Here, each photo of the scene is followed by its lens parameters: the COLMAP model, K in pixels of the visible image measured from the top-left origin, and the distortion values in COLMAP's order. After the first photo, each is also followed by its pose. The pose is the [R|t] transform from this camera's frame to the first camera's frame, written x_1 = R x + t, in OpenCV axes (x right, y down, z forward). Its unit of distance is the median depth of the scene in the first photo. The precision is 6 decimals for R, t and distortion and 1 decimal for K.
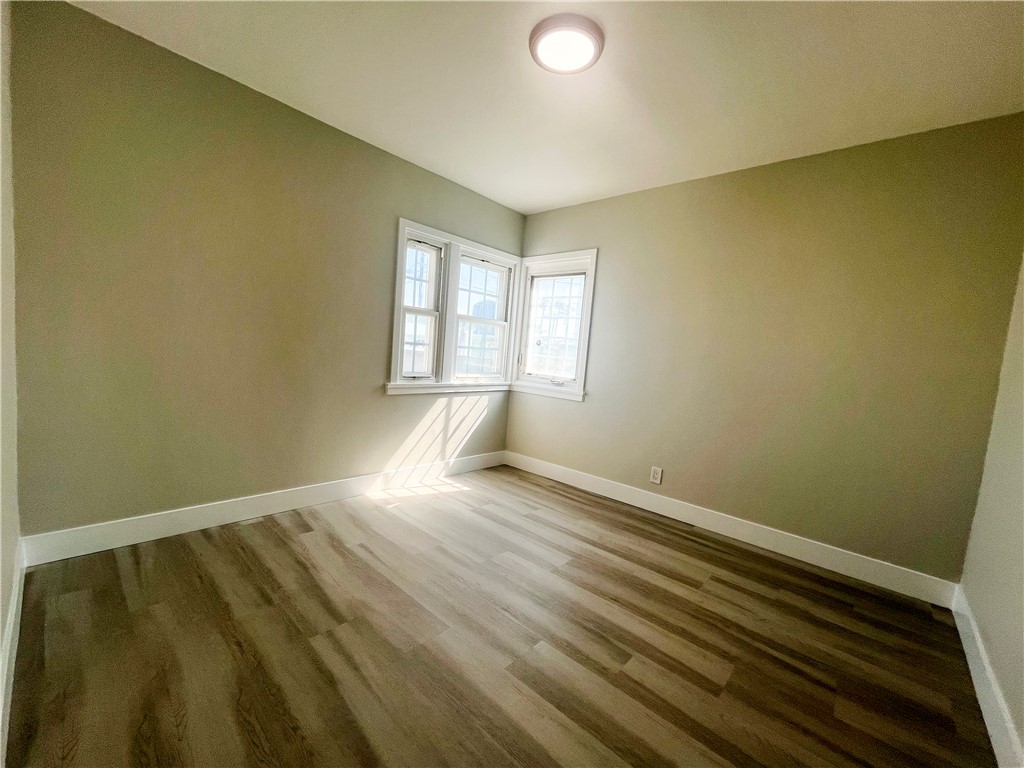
lens RADIAL K [[422.1, 0, 506.0], [0, 422.1, 386.6], [0, 0, 1]] dist [-0.000059, -0.000226]
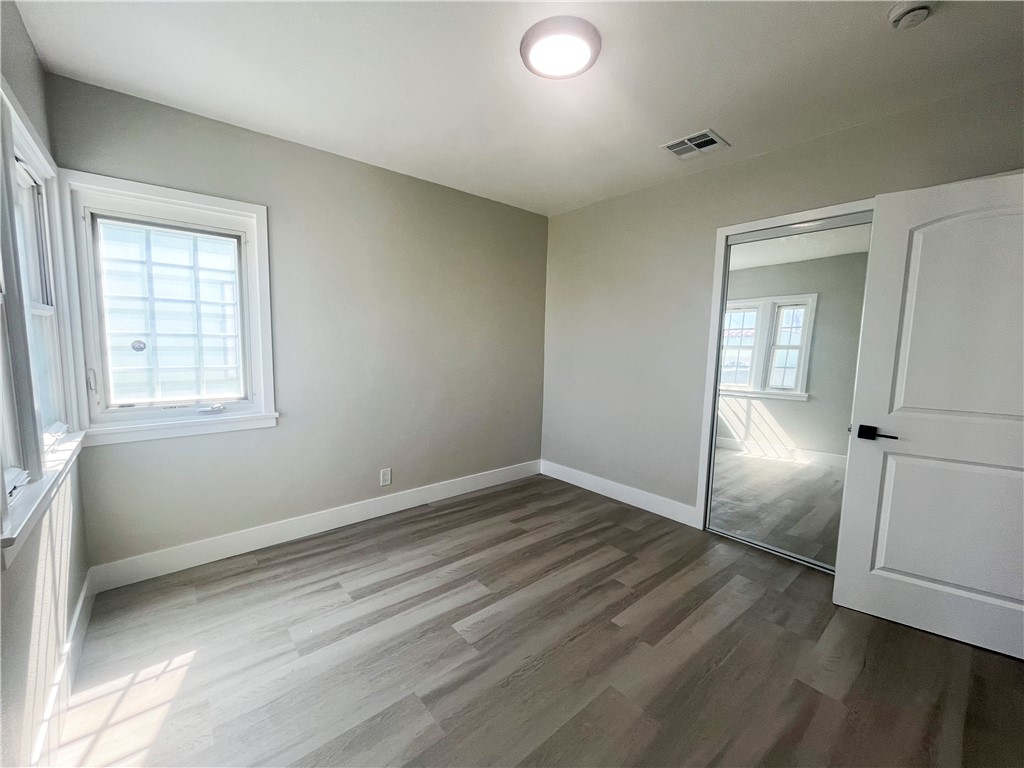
lens RADIAL K [[422.1, 0, 509.7], [0, 422.1, 388.4], [0, 0, 1]] dist [-0.000059, -0.000226]
pose [[0.110188, -0.186470, 0.976262, -0.521909], [0.077225, 0.980880, 0.178636, -0.140791], [-0.990906, 0.055708, 0.122481, 0.592455]]
